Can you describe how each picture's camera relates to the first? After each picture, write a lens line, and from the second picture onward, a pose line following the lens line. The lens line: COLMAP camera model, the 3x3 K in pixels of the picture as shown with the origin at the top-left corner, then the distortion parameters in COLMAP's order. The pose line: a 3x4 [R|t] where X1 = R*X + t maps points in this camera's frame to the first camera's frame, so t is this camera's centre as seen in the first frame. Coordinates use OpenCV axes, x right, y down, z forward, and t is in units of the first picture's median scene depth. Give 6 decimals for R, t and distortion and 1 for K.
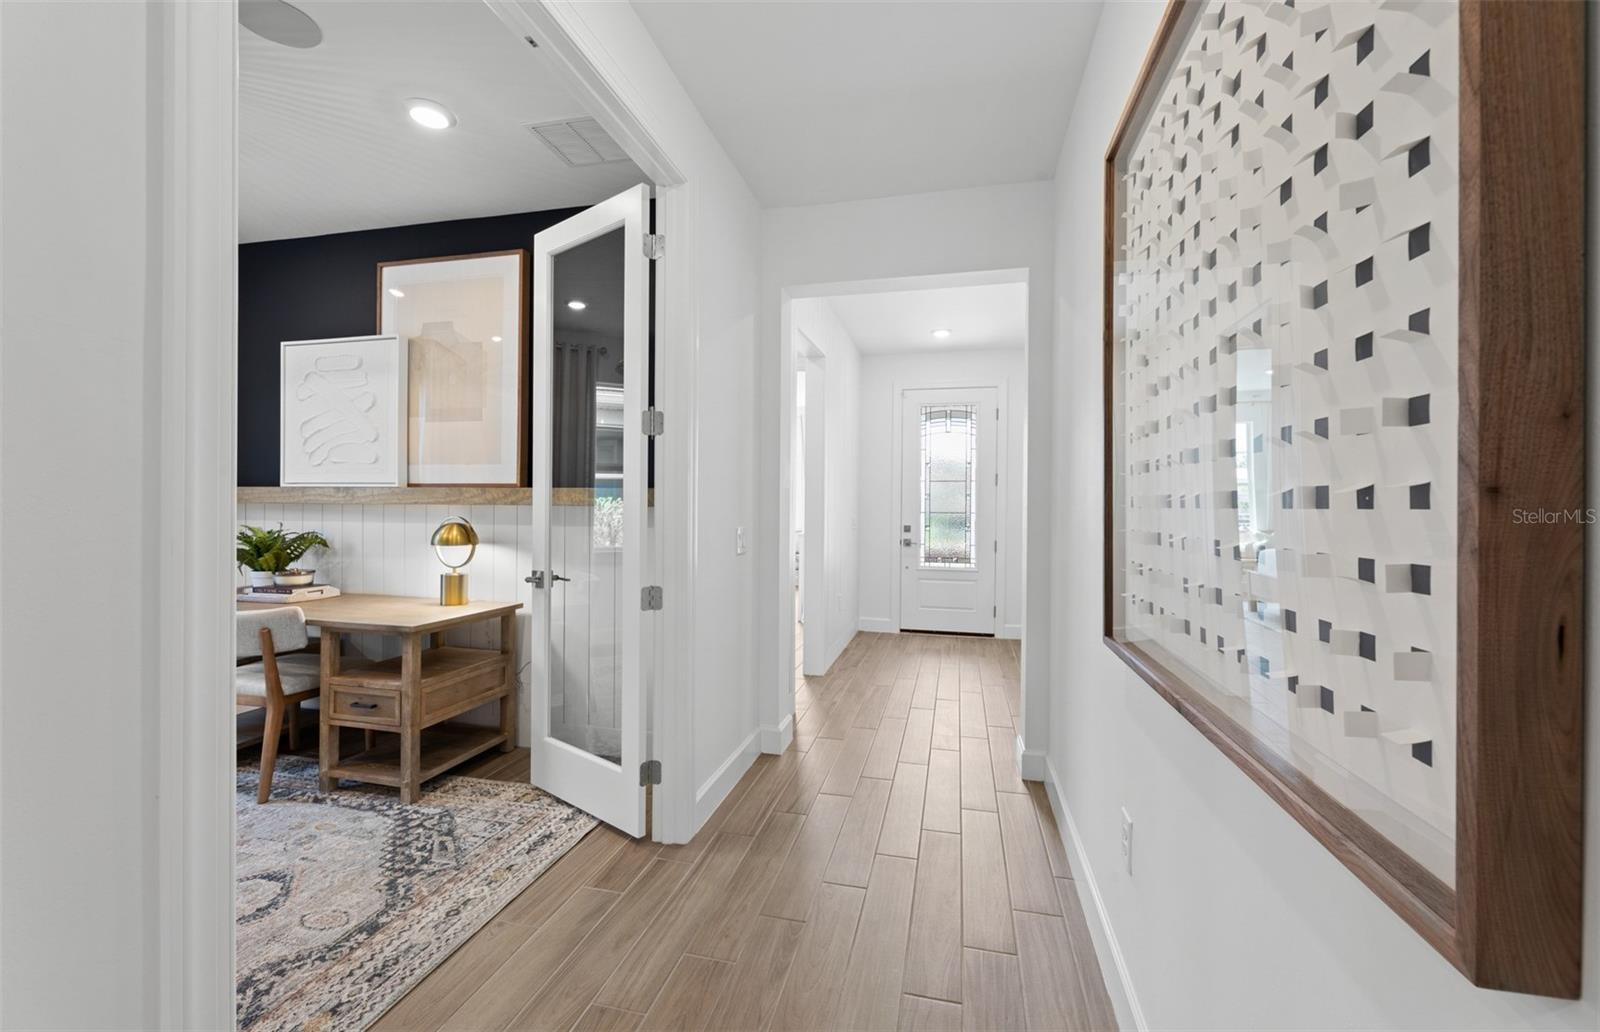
lens RADIAL K [[644.2, 0, 798.3], [0, 644.2, 512.0], [0, 0, 1]] dist [0.002098, -0.000299]
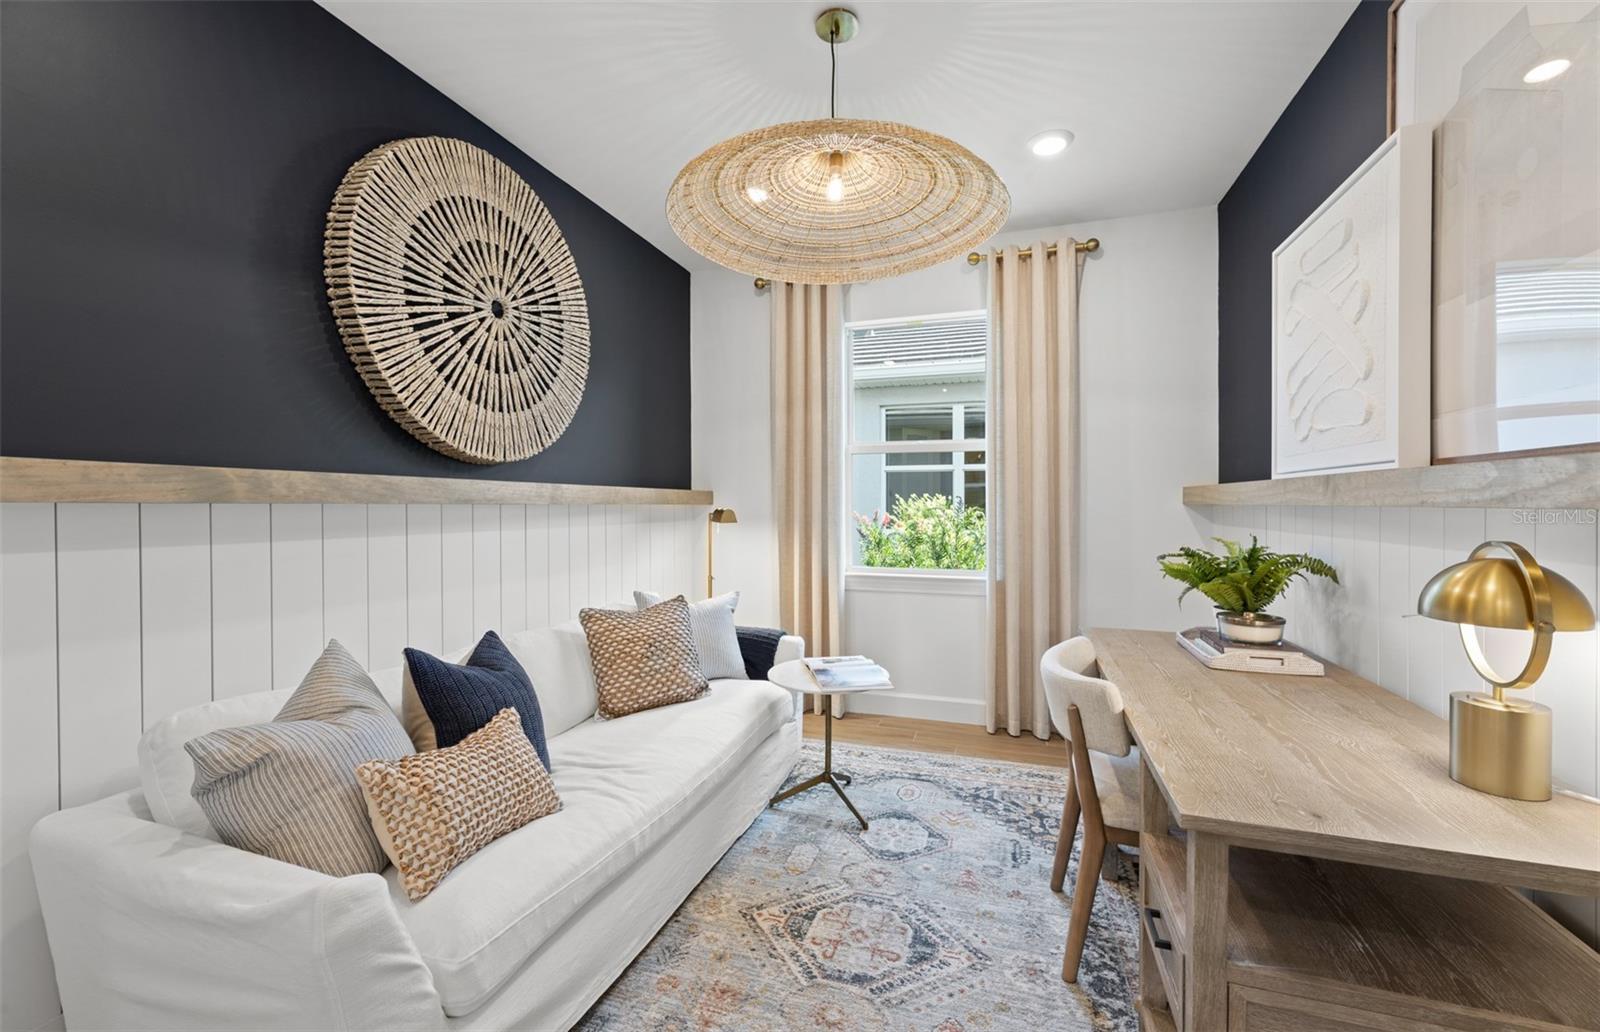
lens RADIAL K [[644.2, 0, 802.6], [0, 644.2, 514.9], [0, 0, 1]] dist [0.002098, -0.000299]
pose [[-0.076987, 0.010035, -0.996982, -0.151527], [-0.005901, 0.999927, 0.010521, -0.009209], [0.997015, 0.006693, -0.076922, 0.652942]]
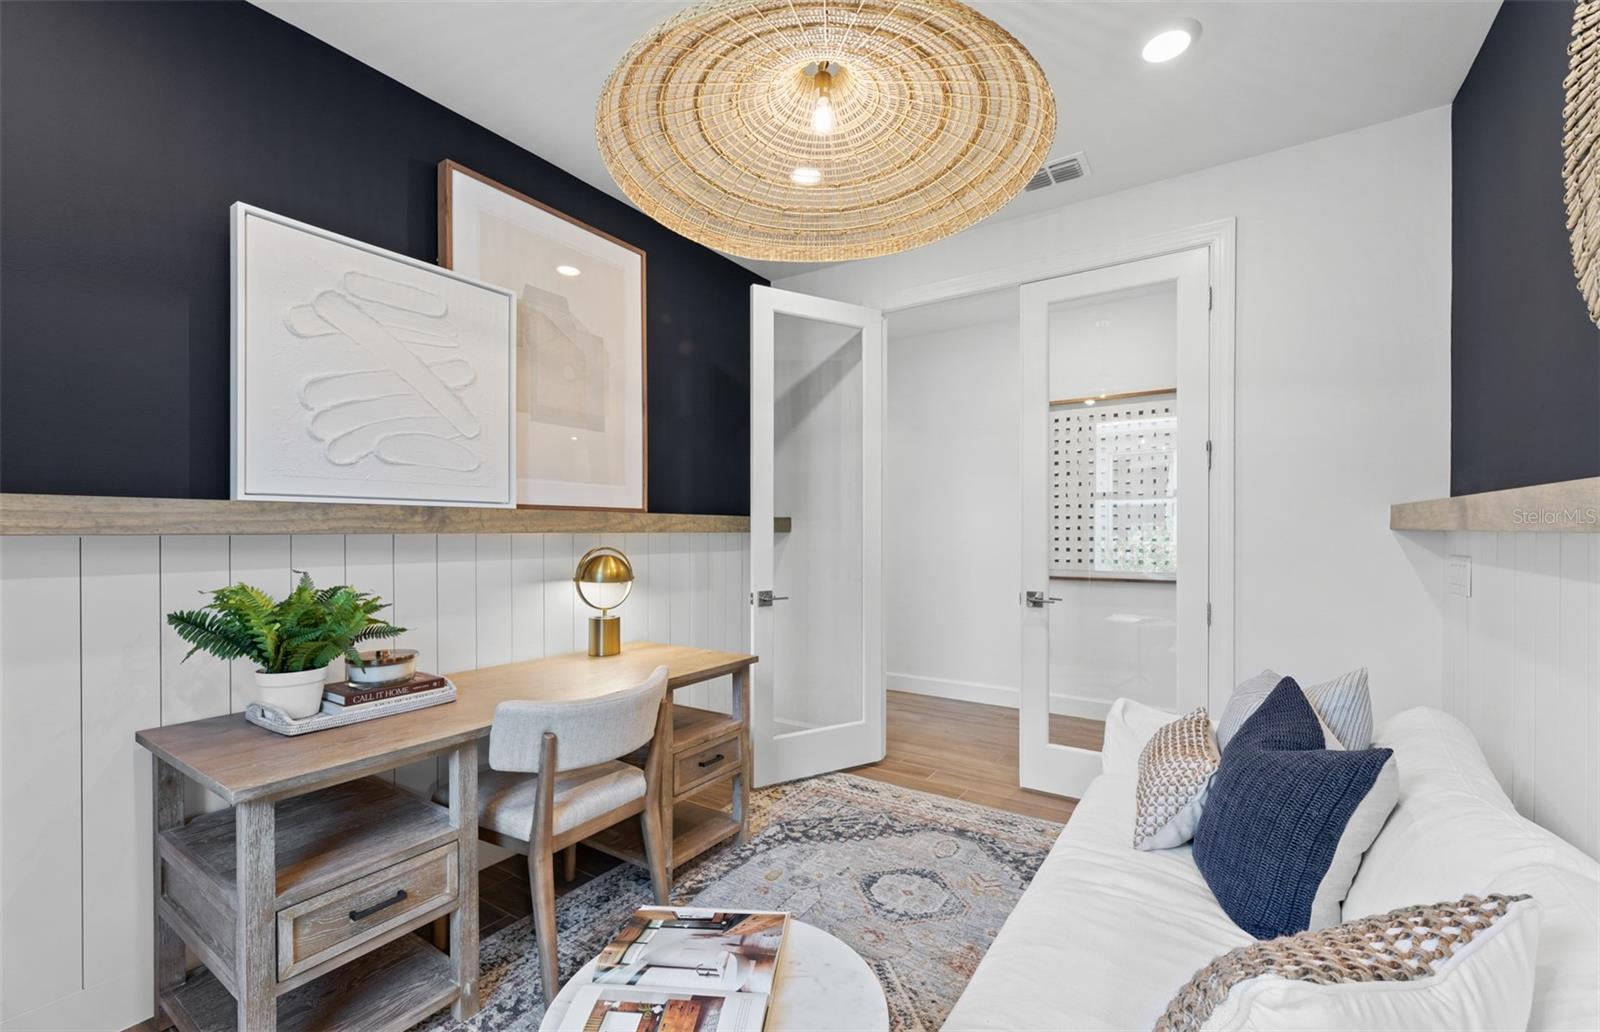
lens RADIAL K [[644.2, 0, 800.3], [0, 644.2, 529.5], [0, 0, 1]] dist [0.002098, -0.000299]
pose [[0.348831, -0.007976, 0.937152, -1.232560], [0.006362, 0.999961, 0.006143, -0.019076], [-0.937164, 0.003819, 0.348868, 0.486193]]
